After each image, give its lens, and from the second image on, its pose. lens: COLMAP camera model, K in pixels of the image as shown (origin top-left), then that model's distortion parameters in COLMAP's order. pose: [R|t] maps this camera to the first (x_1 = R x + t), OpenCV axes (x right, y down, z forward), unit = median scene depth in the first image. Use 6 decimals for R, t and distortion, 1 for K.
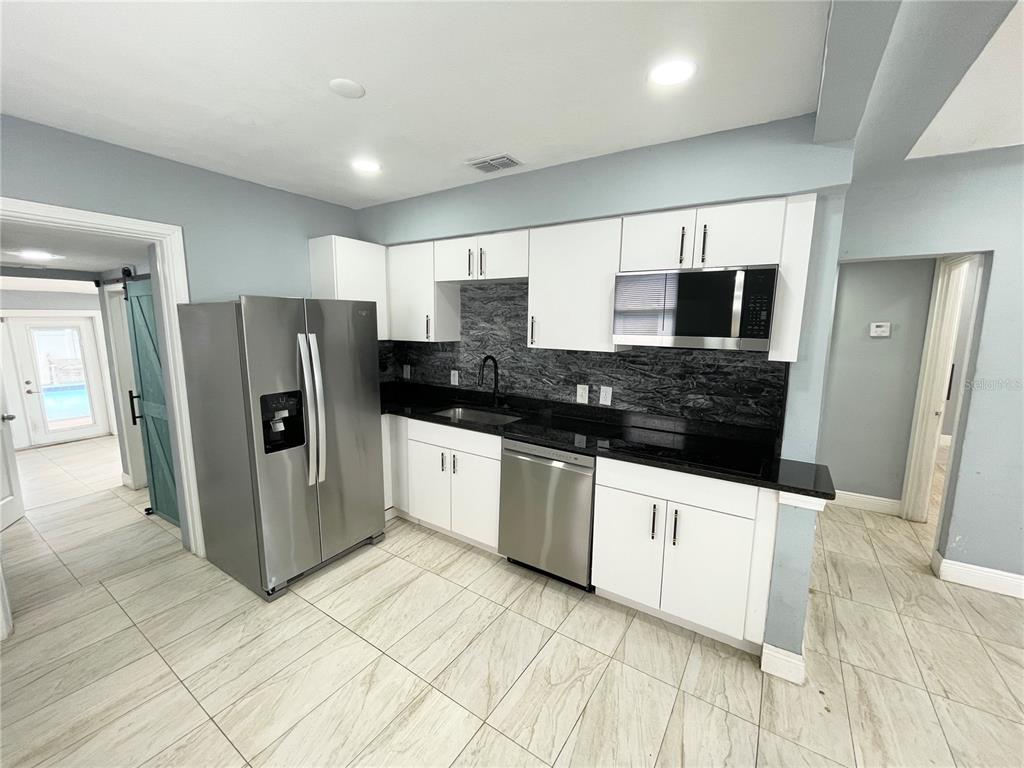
lens RADIAL K [[415.2, 0, 510.2], [0, 415.2, 385.5], [0, 0, 1]] dist [-0.002083, 0.000006]
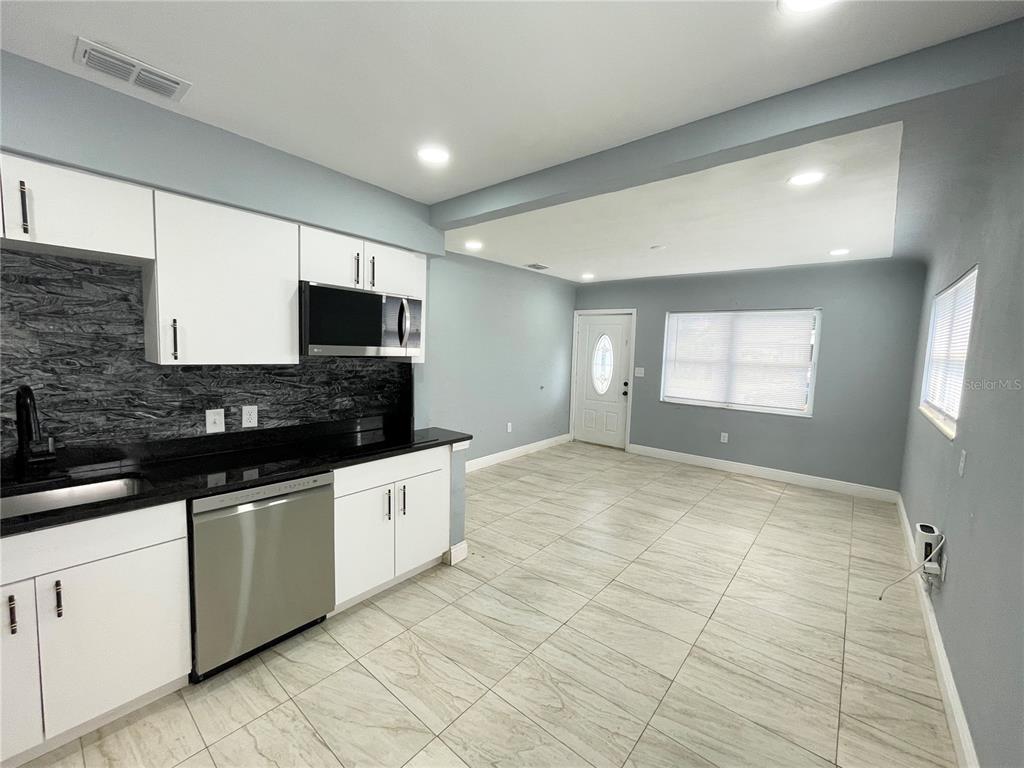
lens RADIAL K [[415.2, 0, 510.2], [0, 415.2, 385.5], [0, 0, 1]] dist [-0.002083, 0.000006]
pose [[0.112117, -0.098333, 0.988818, -0.600824], [0.121020, 0.989036, 0.084632, -0.050289], [-0.986298, 0.110178, 0.122788, 0.393820]]
